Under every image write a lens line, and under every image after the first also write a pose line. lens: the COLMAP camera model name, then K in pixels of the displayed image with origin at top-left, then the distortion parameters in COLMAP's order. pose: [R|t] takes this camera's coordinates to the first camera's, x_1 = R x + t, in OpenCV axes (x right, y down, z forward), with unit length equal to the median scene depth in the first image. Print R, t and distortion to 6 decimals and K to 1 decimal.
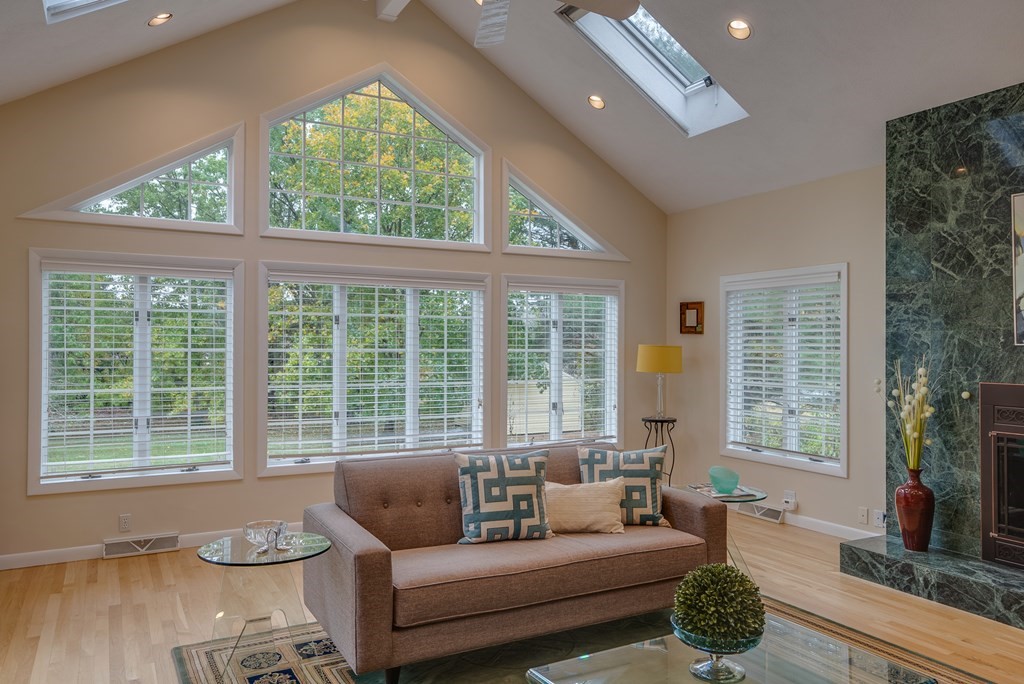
lens RADIAL K [[733.4, 0, 512.0], [0, 733.4, 342.0], [0, 0, 1]] dist [-0.000869, 0.000127]
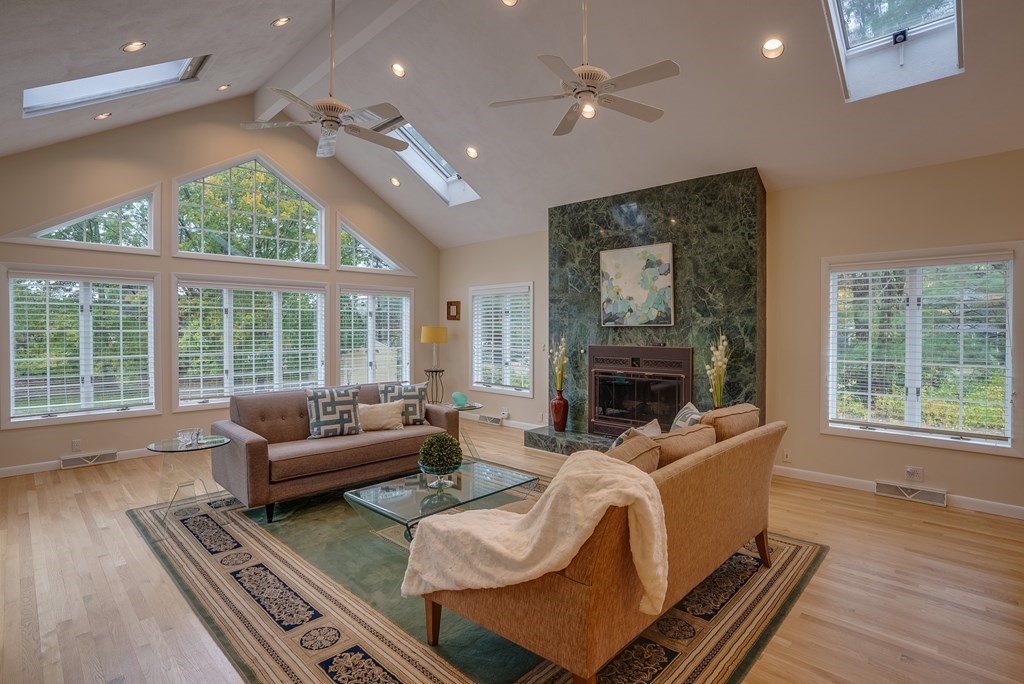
lens RADIAL K [[500.2, 0, 510.6], [0, 500.2, 330.9], [0, 0, 1]] dist [-0.069122, 0.026028]
pose [[0.952830, -0.005958, 0.303445, 0.026335], [0.002266, 0.999919, 0.012515, 0.000172], [-0.303495, -0.011237, 0.952767, -0.216363]]
